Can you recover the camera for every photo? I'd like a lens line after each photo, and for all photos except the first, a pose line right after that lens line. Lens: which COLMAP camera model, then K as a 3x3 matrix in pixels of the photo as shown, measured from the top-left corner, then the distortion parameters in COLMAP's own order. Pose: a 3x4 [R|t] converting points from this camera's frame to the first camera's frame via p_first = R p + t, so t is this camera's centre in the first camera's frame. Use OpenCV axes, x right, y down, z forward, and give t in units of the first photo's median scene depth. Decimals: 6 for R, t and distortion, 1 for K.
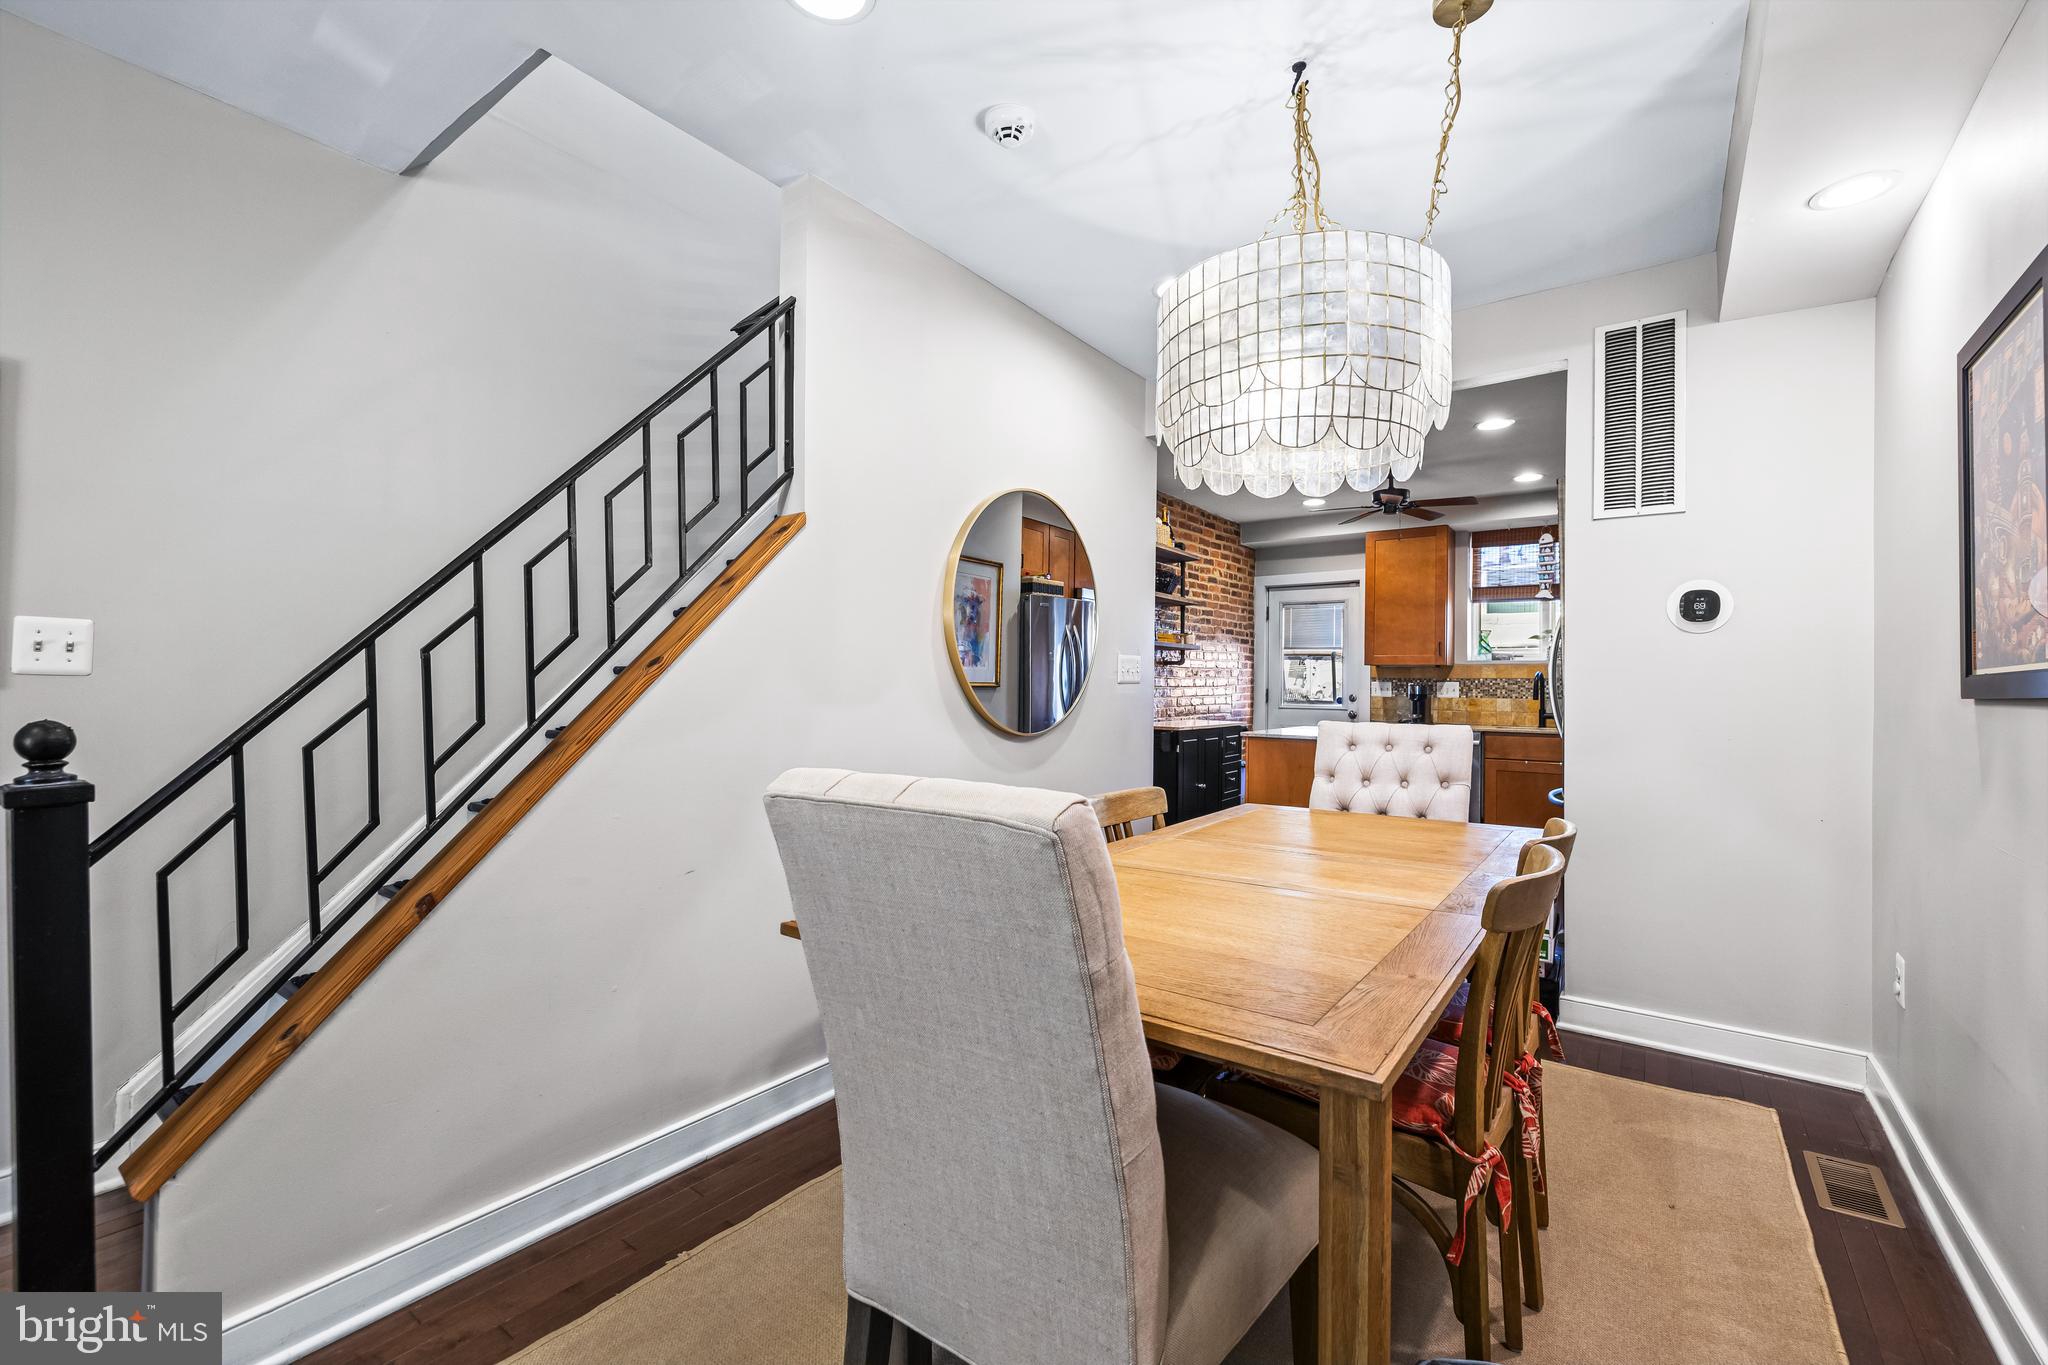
lens RADIAL K [[858.7, 0, 1025.5], [0, 858.7, 674.2], [0, 0, 1]] dist [0.001406, 0.000618]
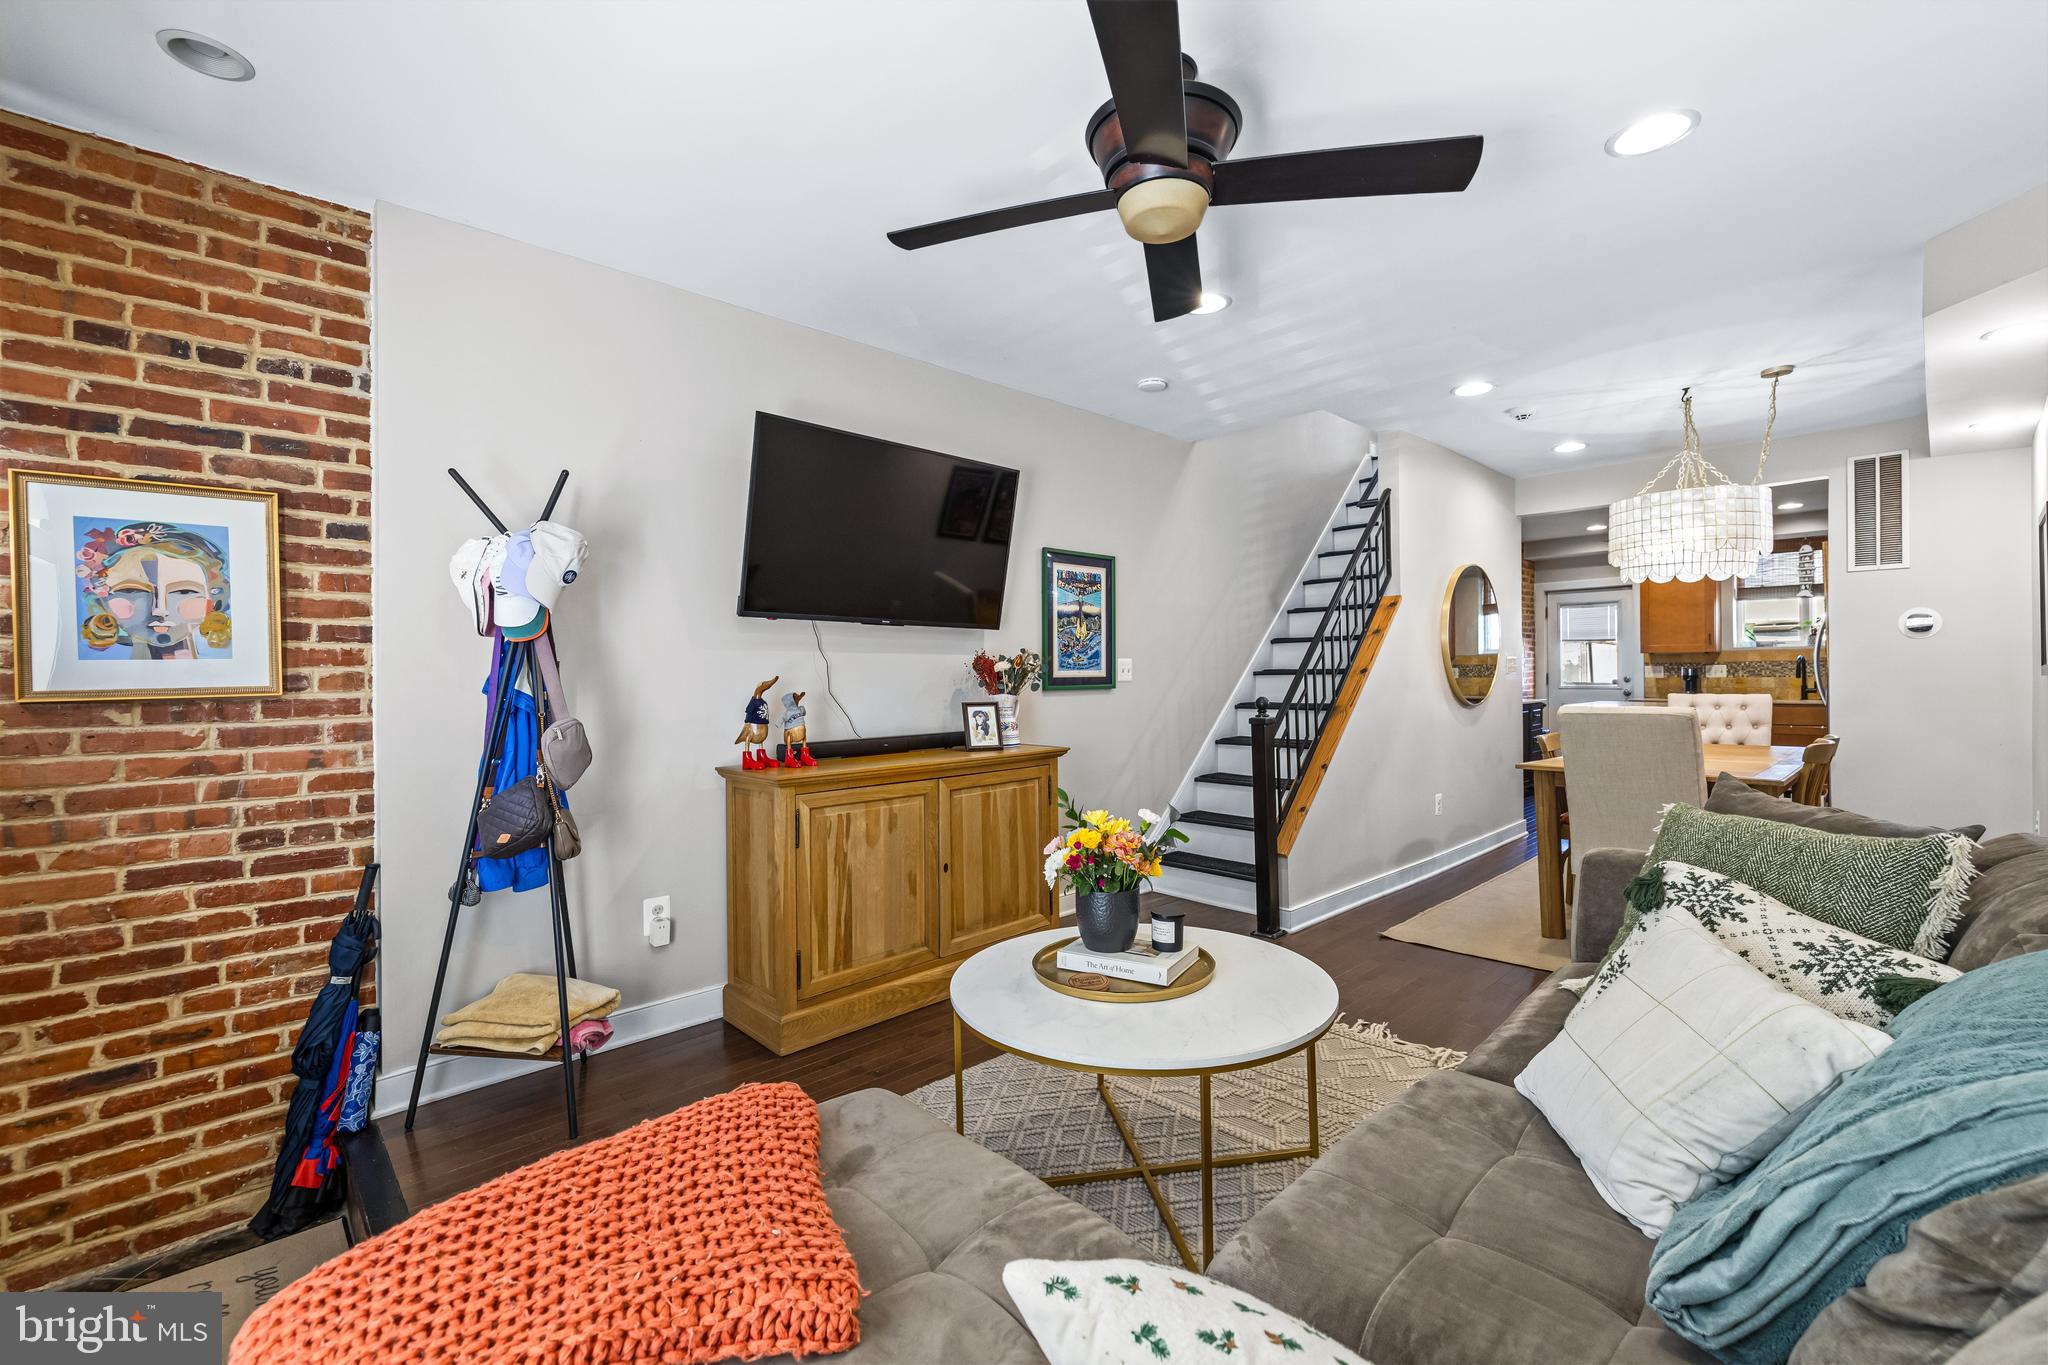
lens RADIAL K [[858.7, 0, 1024.9], [0, 858.7, 674.2], [0, 0, 1]] dist [0.001406, 0.000618]
pose [[0.982904, -0.022519, -0.182738, -0.269647], [0.024751, 0.999644, 0.009945, -0.015052], [0.182449, -0.014297, 0.983111, -0.414578]]
